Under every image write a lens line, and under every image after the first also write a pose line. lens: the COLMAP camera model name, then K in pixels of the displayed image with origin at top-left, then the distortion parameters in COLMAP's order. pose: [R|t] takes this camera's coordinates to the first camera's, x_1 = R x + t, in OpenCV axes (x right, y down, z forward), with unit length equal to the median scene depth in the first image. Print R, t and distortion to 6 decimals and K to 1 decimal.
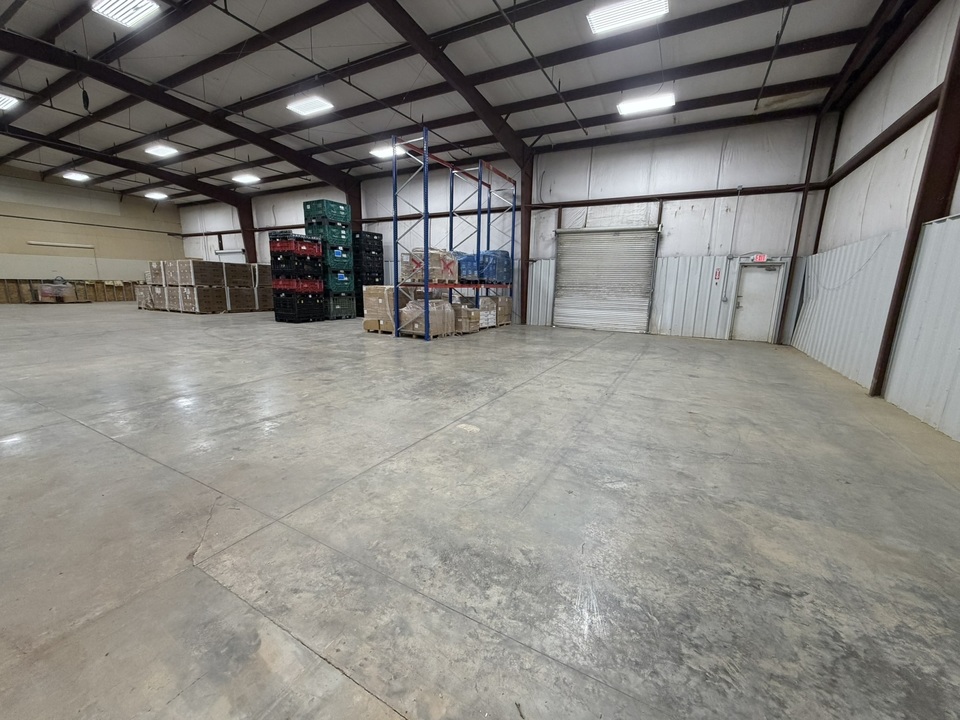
lens RADIAL K [[388.9, 0, 476.7], [0, 388.9, 360.9], [0, 0, 1]] dist [0.012015, -0.000687]
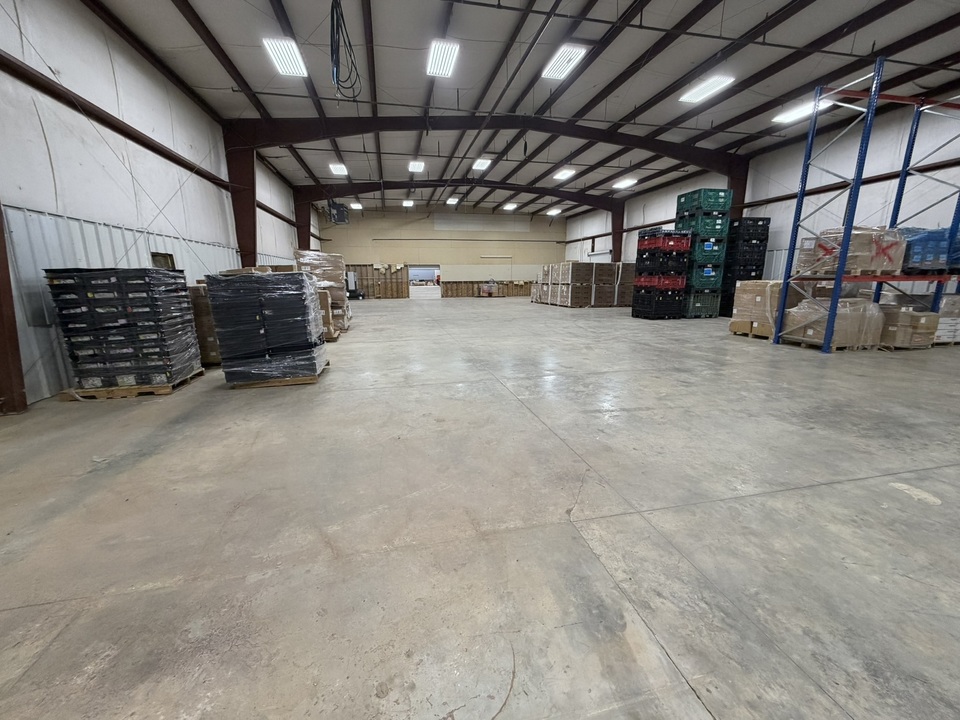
lens RADIAL K [[388.9, 0, 476.7], [0, 388.9, 360.9], [0, 0, 1]] dist [0.012015, -0.000687]
pose [[0.670023, 0.135061, -0.729950, -0.021356], [-0.129455, 0.989501, 0.064258, 0.001597], [0.730965, 0.051442, 0.680473, -0.003714]]
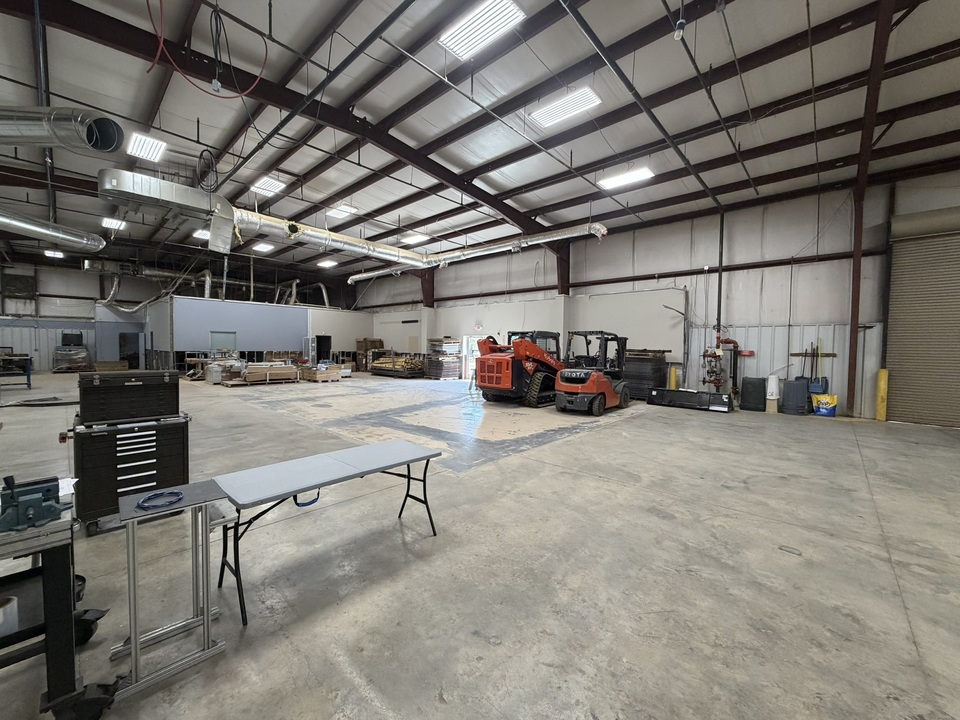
lens RADIAL K [[384.4, 0, 496.7], [0, 384.4, 362.2], [0, 0, 1]] dist [-0.000089, -0.000173]
pose [[0.979406, 0.002086, -0.201889, -0.561215], [-0.035820, 0.985879, -0.163585, -0.071426], [0.198696, 0.167448, 0.965651, 0.296904]]
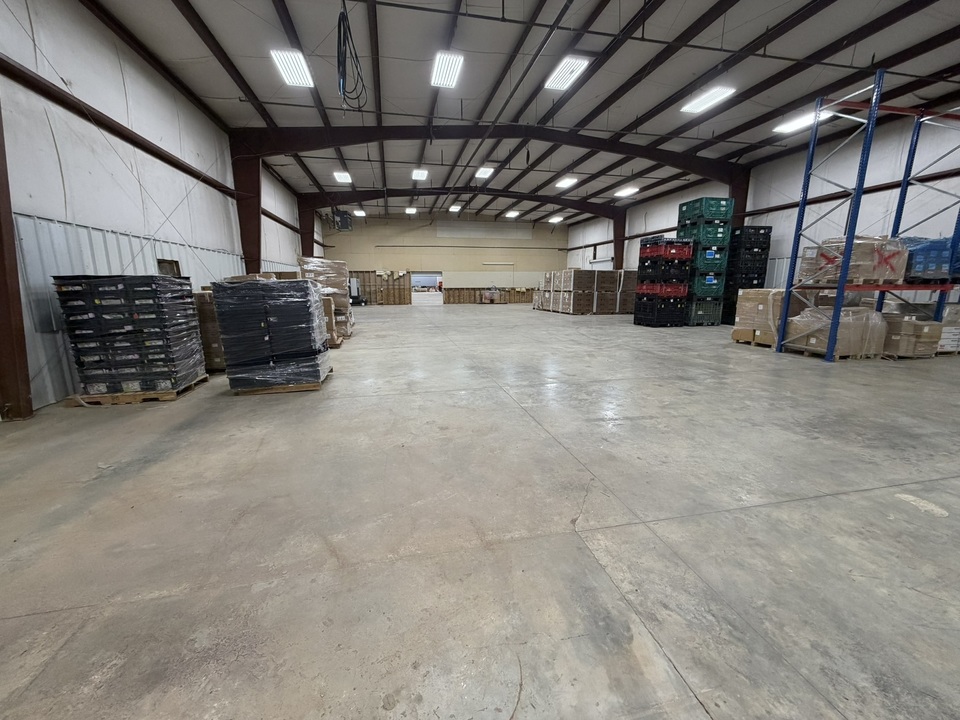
lens RADIAL K [[388.9, 0, 476.7], [0, 388.9, 360.9], [0, 0, 1]] dist [0.012015, -0.000687]
pose [[0.666781, 0.126253, -0.734482, -0.022065], [-0.133569, 0.989833, 0.048890, 0.000259], [0.733187, 0.065505, 0.676865, -0.006258]]
